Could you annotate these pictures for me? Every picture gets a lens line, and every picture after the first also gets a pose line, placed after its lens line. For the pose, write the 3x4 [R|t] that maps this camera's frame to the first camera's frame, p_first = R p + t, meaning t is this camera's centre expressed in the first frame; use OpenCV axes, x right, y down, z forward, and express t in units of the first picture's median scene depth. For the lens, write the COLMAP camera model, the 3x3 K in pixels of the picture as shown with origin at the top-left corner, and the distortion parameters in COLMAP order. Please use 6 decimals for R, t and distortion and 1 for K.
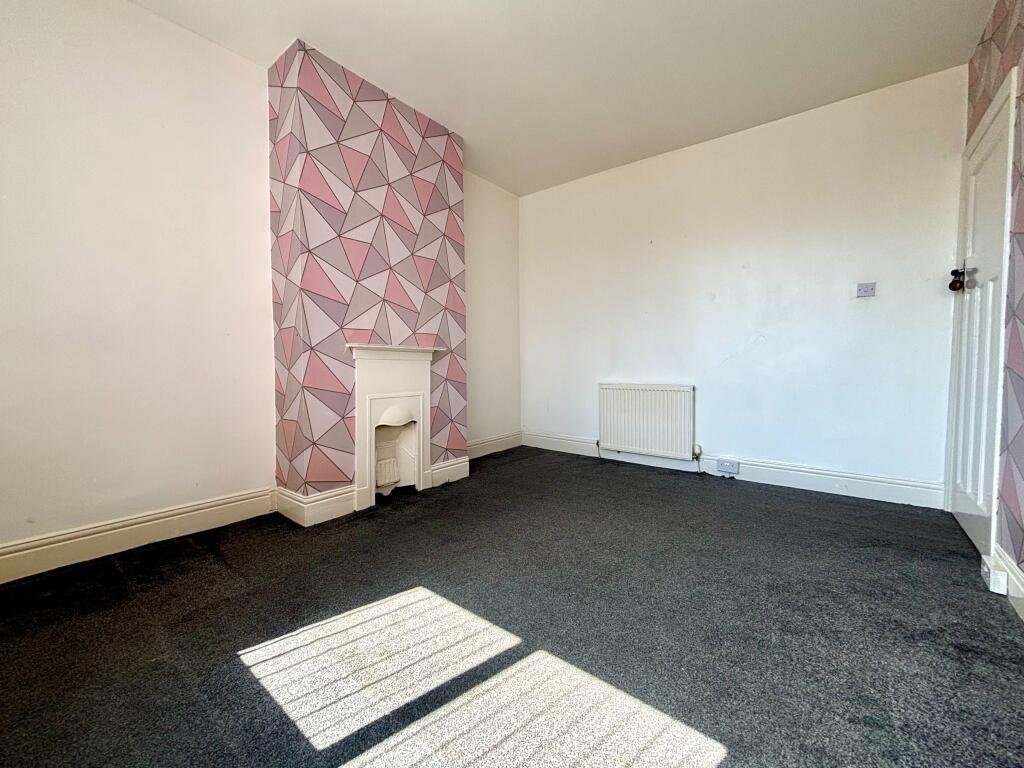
lens RADIAL K [[413.9, 0, 512.3], [0, 413.9, 376.4], [0, 0, 1]] dist [0.000132, -0.000128]
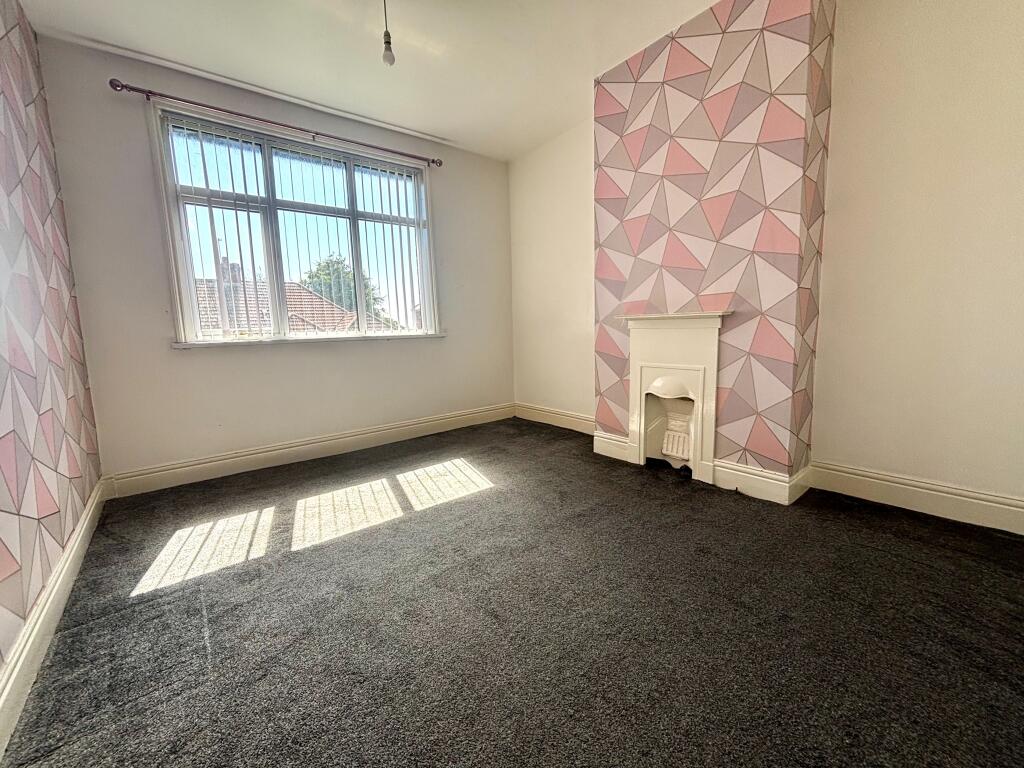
lens RADIAL K [[413.9, 0, 513.3], [0, 413.9, 384.1], [0, 0, 1]] dist [0.000132, -0.000128]
pose [[-0.228343, 0.128353, -0.965083, 0.759032], [-0.012551, 0.990801, 0.134743, -0.038914], [0.973500, 0.042880, -0.224632, 0.909809]]
